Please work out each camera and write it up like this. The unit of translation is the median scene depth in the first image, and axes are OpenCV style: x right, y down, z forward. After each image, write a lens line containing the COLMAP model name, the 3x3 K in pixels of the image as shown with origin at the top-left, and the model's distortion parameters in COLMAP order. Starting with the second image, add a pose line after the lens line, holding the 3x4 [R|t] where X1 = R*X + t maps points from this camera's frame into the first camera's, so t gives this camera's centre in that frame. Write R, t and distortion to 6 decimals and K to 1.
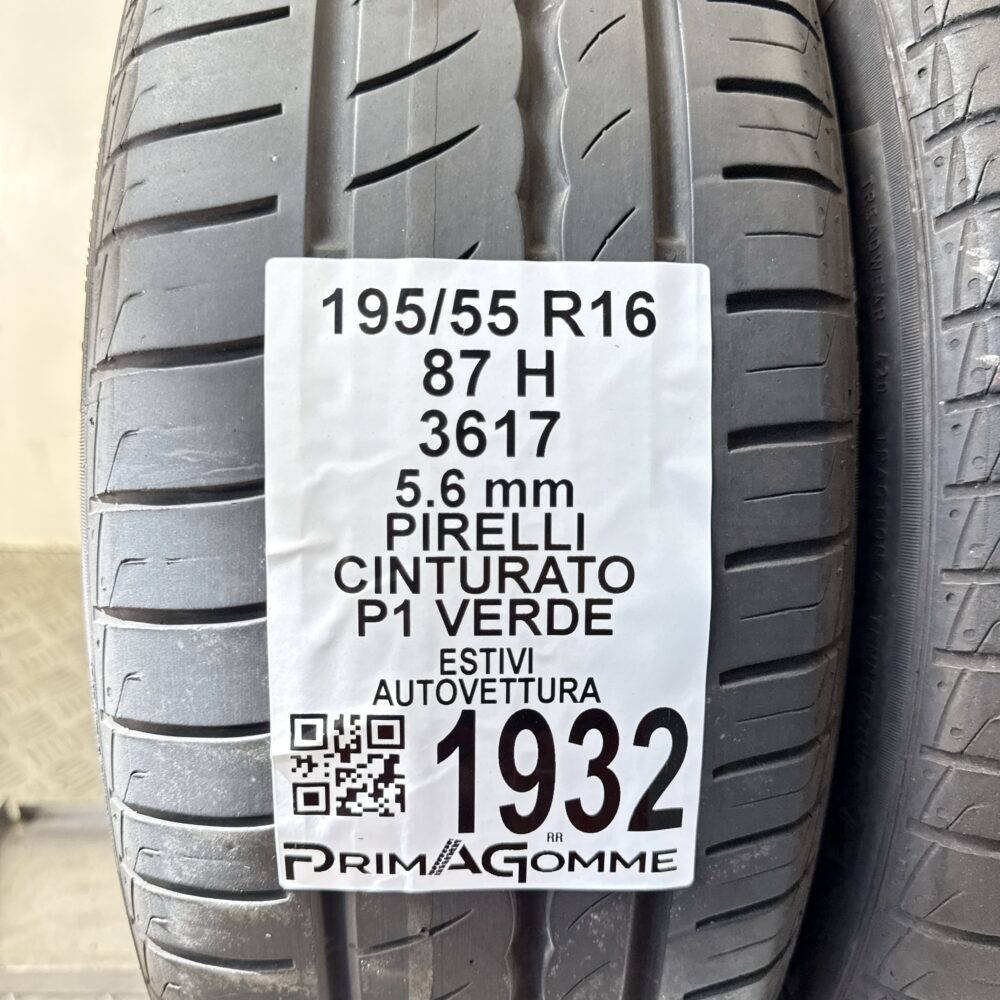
lens RADIAL K [[960.9, 0, 500.0], [0, 960.9, 500.0], [0, 0, 1]] dist [0.168587, -0.453867]
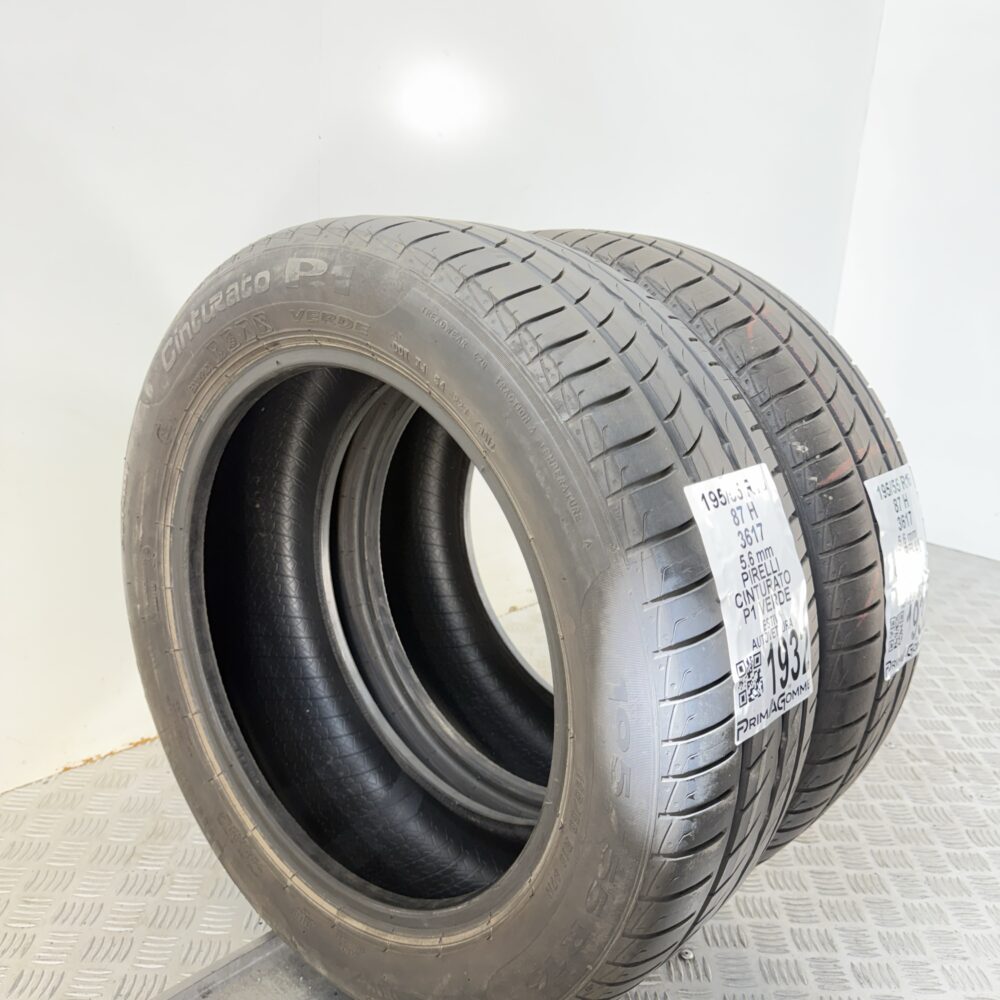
lens RADIAL K [[960.9, 0, 500.0], [0, 960.9, 500.0], [0, 0, 1]] dist [0.168587, -0.453867]
pose [[0.683107, -0.178113, 0.708266, -2.264618], [0.289309, 0.956461, -0.038502, -0.250424], [-0.670571, 0.231209, 0.704895, -0.418147]]
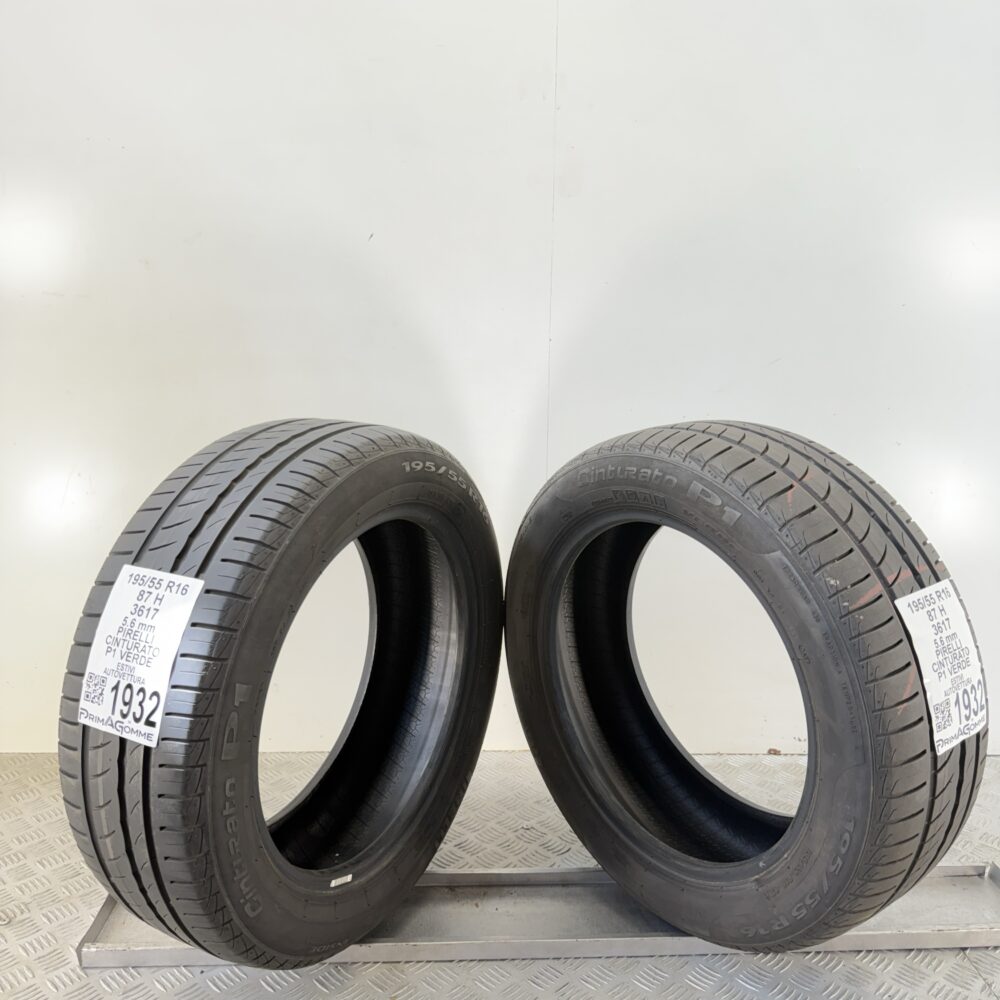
lens RADIAL K [[960.9, 0, 500.0], [0, 960.9, 500.0], [0, 0, 1]] dist [0.168587, -0.453867]
pose [[0.868513, 0.106461, -0.484099, 3.108371], [-0.268911, 0.921639, -0.279765, 0.234591], [0.416380, 0.373159, 0.829084, -1.882644]]
